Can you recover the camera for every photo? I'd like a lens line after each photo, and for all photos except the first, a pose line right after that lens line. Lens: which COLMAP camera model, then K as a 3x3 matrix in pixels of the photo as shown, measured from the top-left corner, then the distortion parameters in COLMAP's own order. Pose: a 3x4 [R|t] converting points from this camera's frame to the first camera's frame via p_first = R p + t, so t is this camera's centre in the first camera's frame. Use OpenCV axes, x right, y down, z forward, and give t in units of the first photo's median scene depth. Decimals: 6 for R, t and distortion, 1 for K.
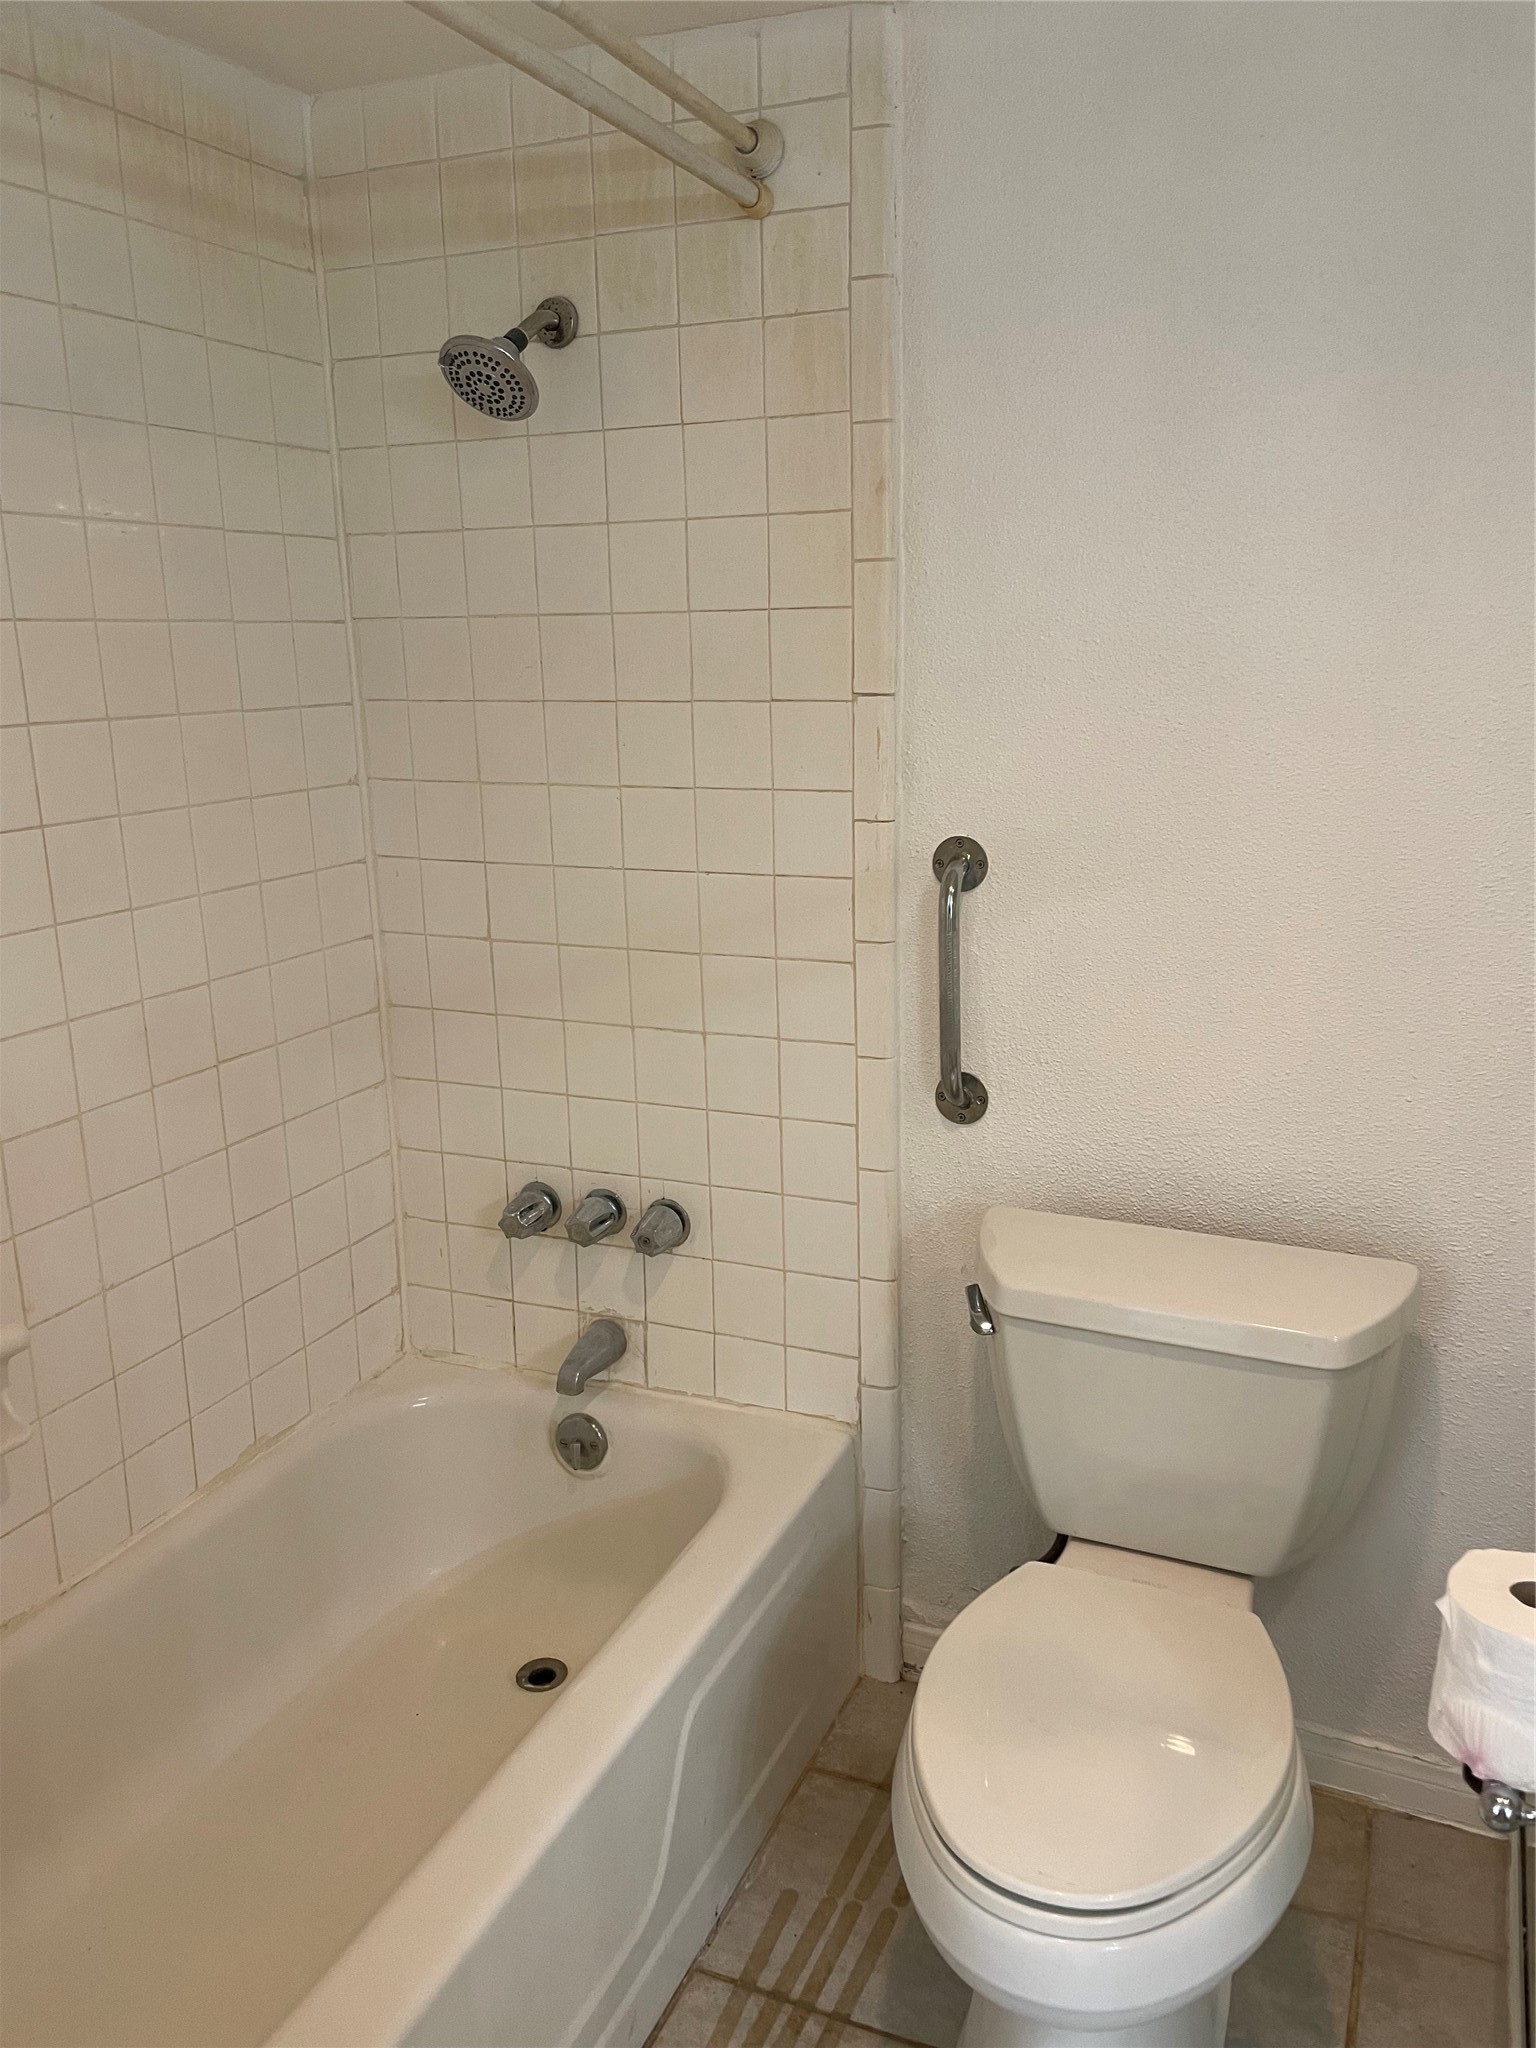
lens RADIAL K [[1563.1, 0, 769.6], [0, 1563.1, 1025.0], [0, 0, 1]] dist [0.077673, -0.114179]
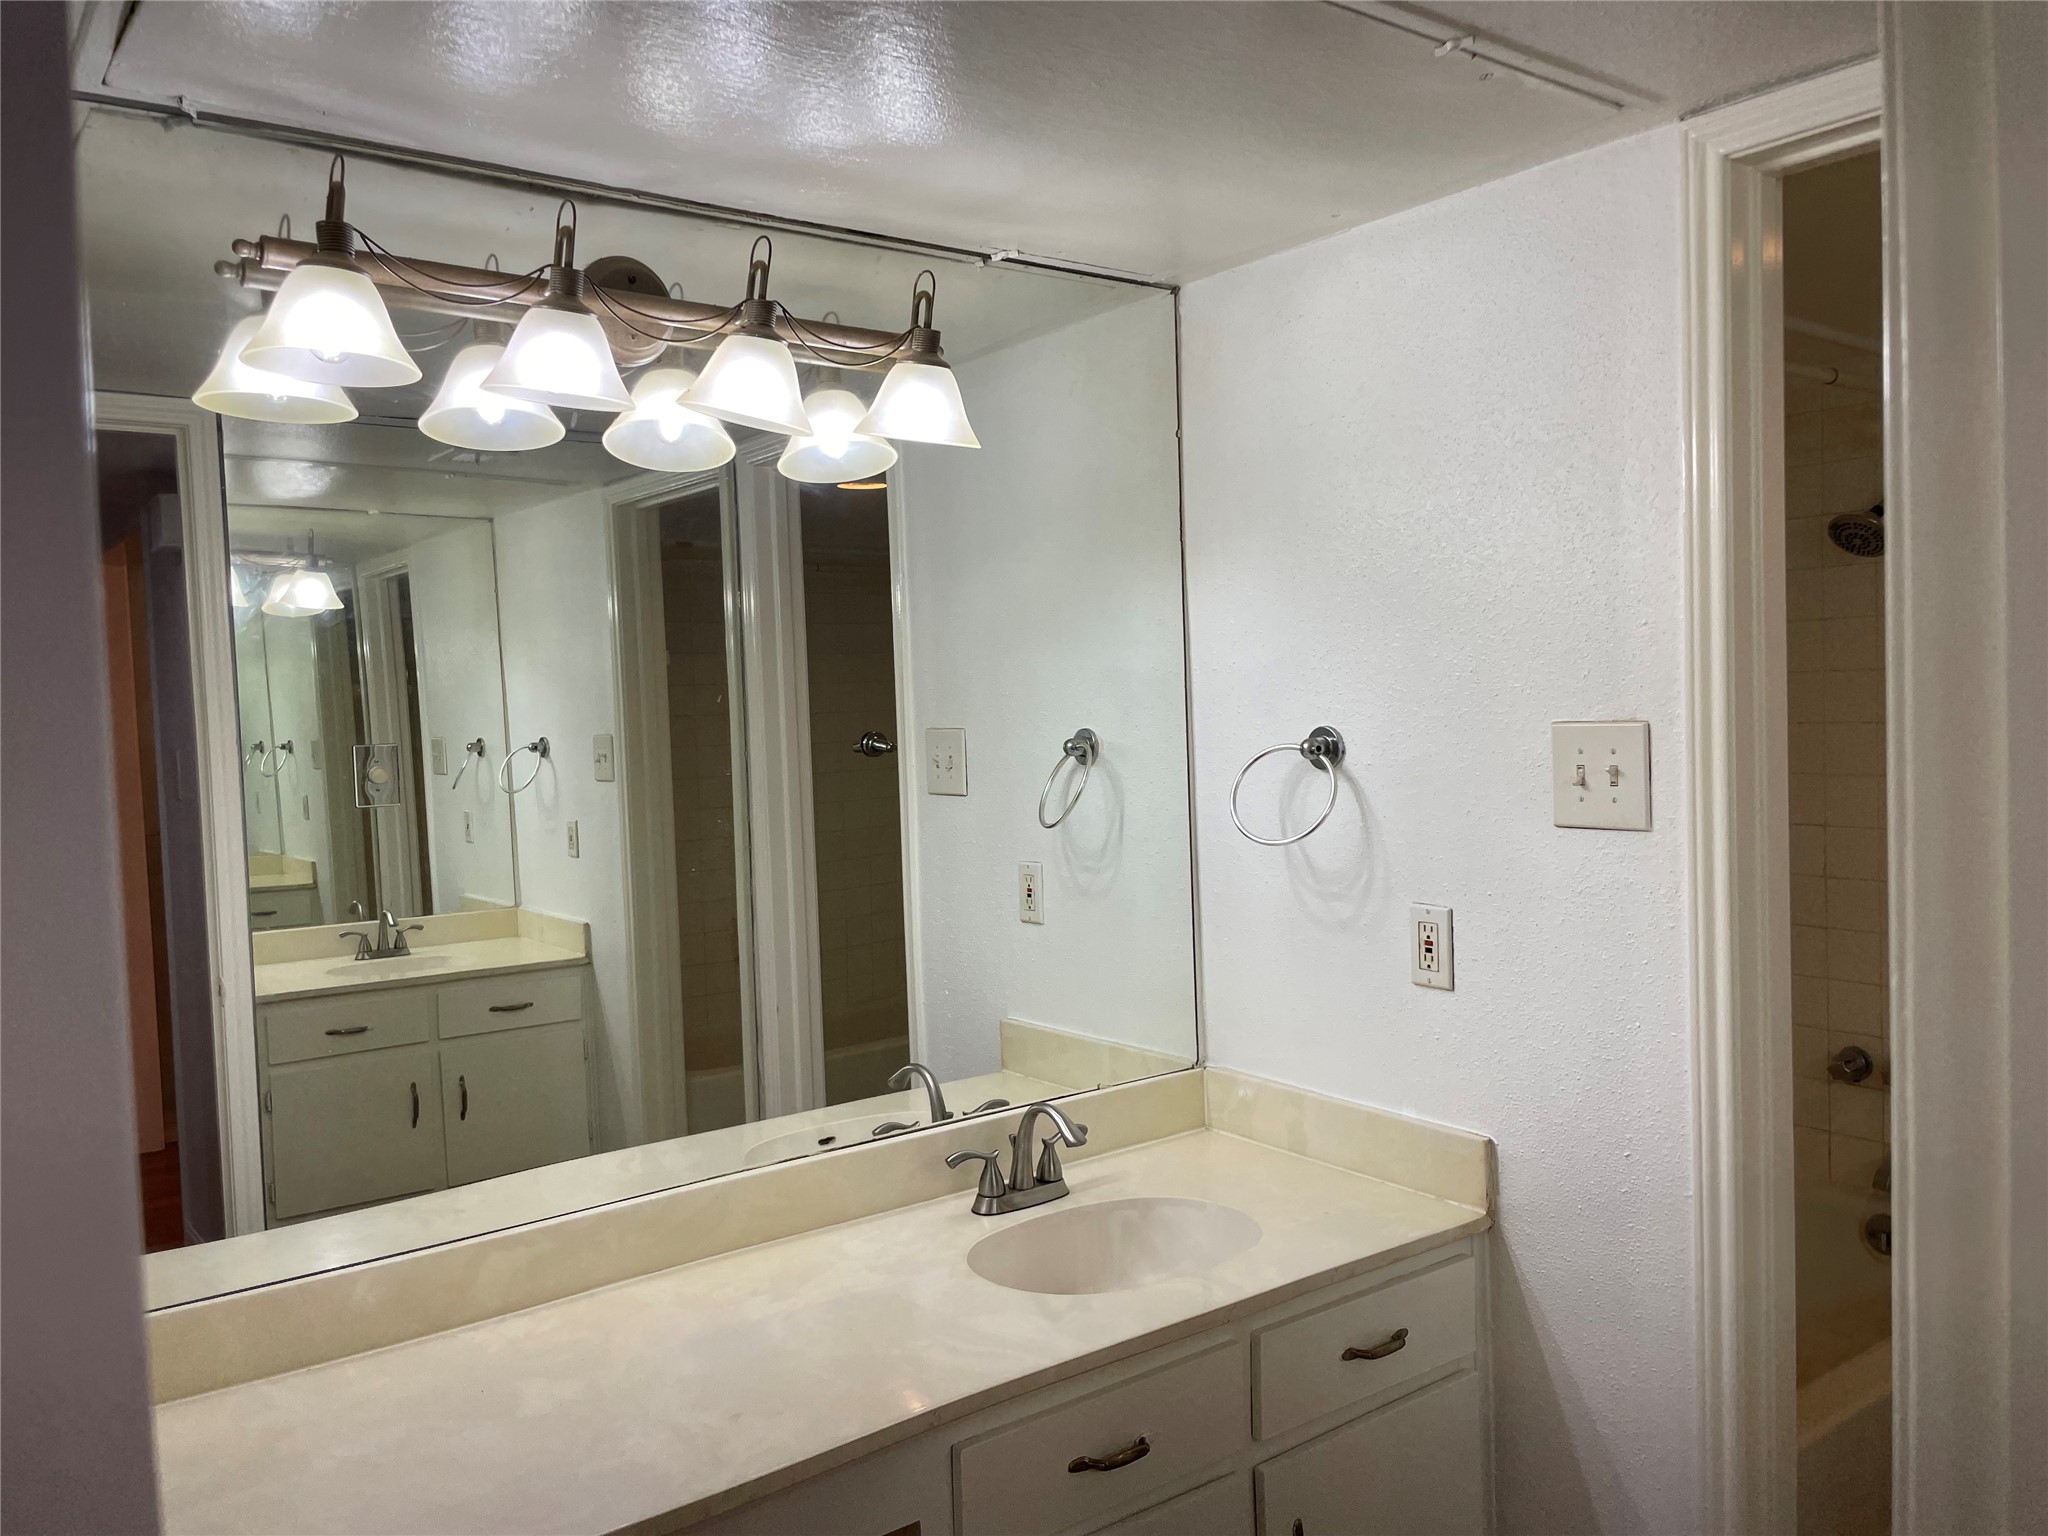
lens RADIAL K [[1563.1, 0, 1023.4], [0, 1563.1, 771.7], [0, 0, 1]] dist [0.077673, -0.114179]
pose [[0.871545, 0.007902, -0.490253, -0.119966], [-0.098784, 0.982197, -0.159782, 0.189594], [0.480262, 0.187686, 0.856809, -0.796885]]
